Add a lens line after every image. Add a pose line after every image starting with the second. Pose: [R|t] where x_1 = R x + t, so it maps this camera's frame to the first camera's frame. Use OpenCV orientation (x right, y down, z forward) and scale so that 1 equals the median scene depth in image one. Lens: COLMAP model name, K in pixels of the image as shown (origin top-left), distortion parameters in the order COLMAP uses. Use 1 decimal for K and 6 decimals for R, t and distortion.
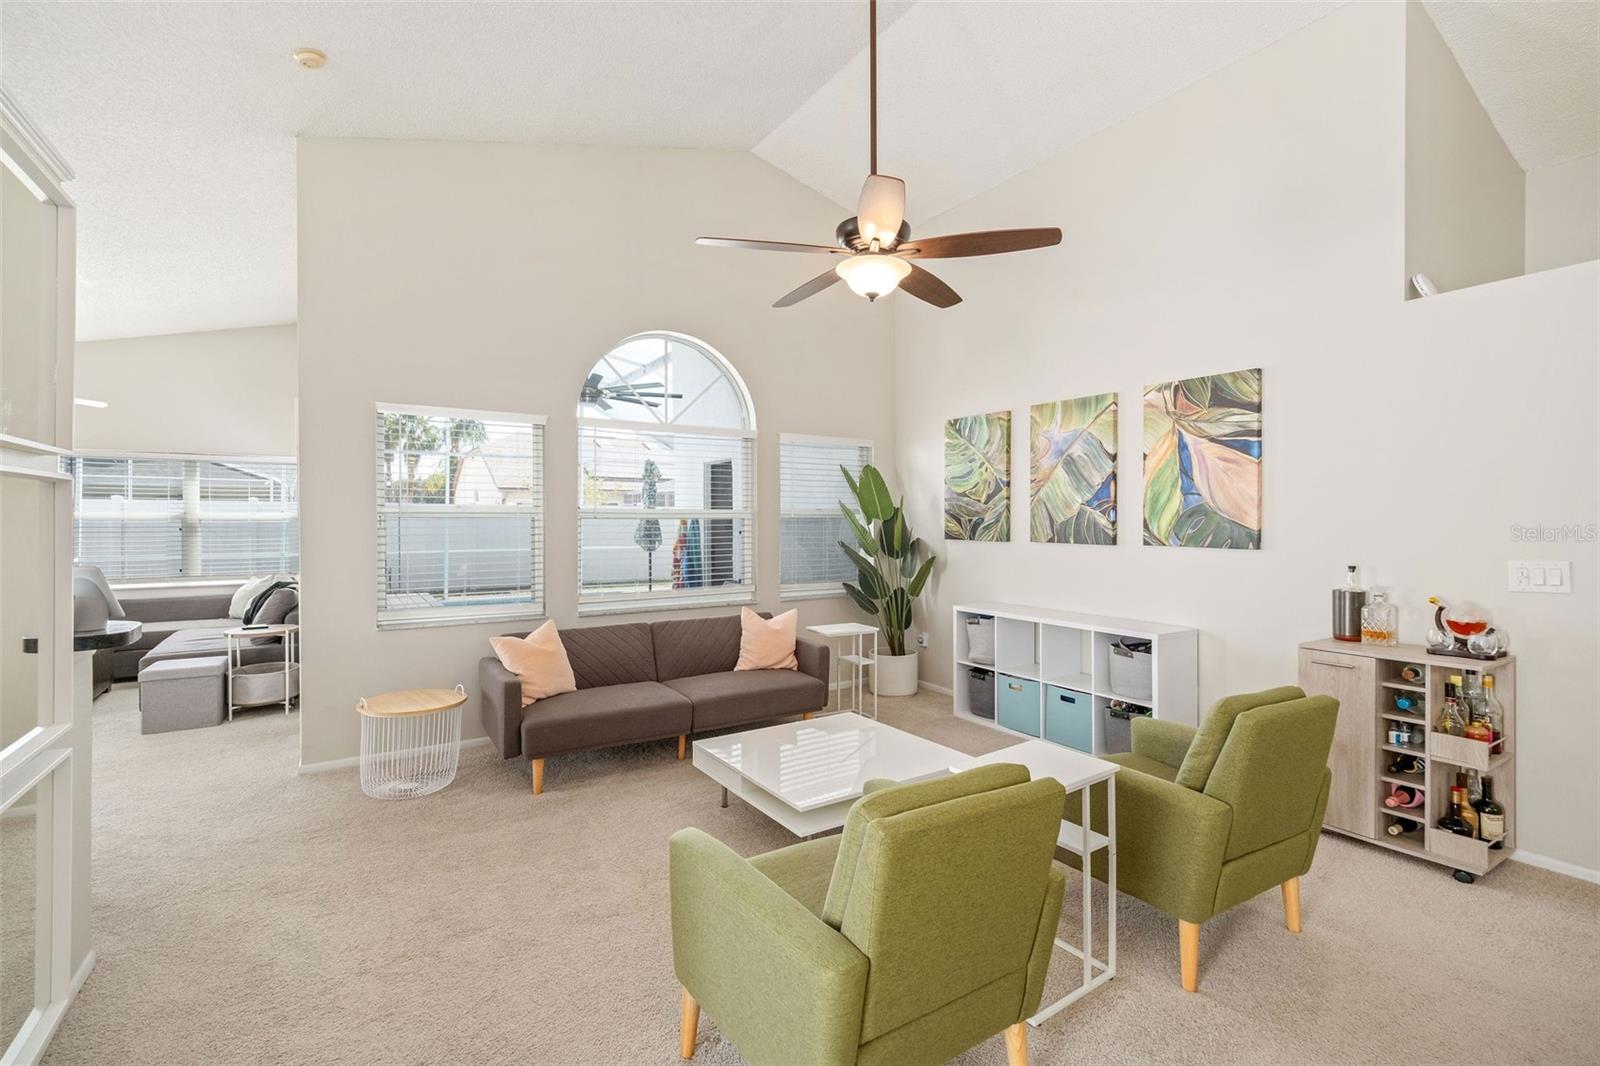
lens RADIAL K [[707.9, 0, 805.6], [0, 707.9, 523.5], [0, 0, 1]] dist [0.000200, -0.000031]
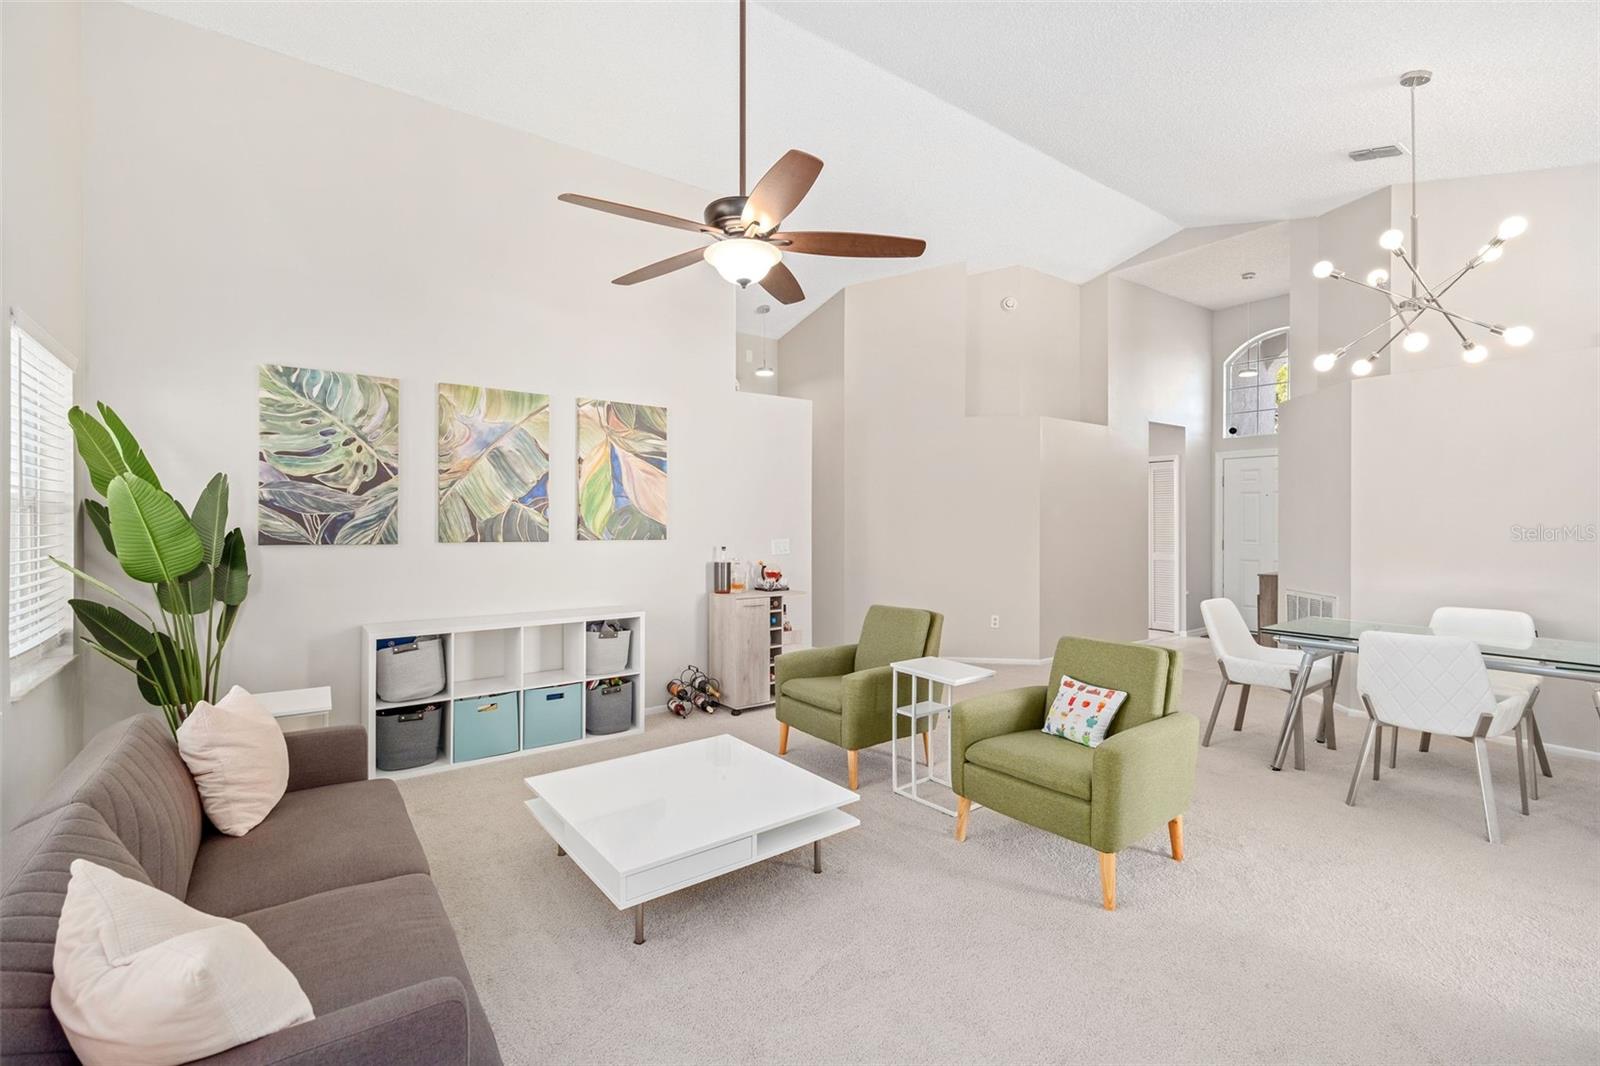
lens RADIAL K [[694.5, 0, 801.3], [0, 694.5, 526.2], [0, 0, 1]] dist [0.000464, 0.000000]
pose [[-0.074232, -0.002395, 0.997238, -0.594329], [0.005359, 0.999982, 0.002800, 0.006951], [-0.997227, 0.005552, -0.074217, 0.682734]]
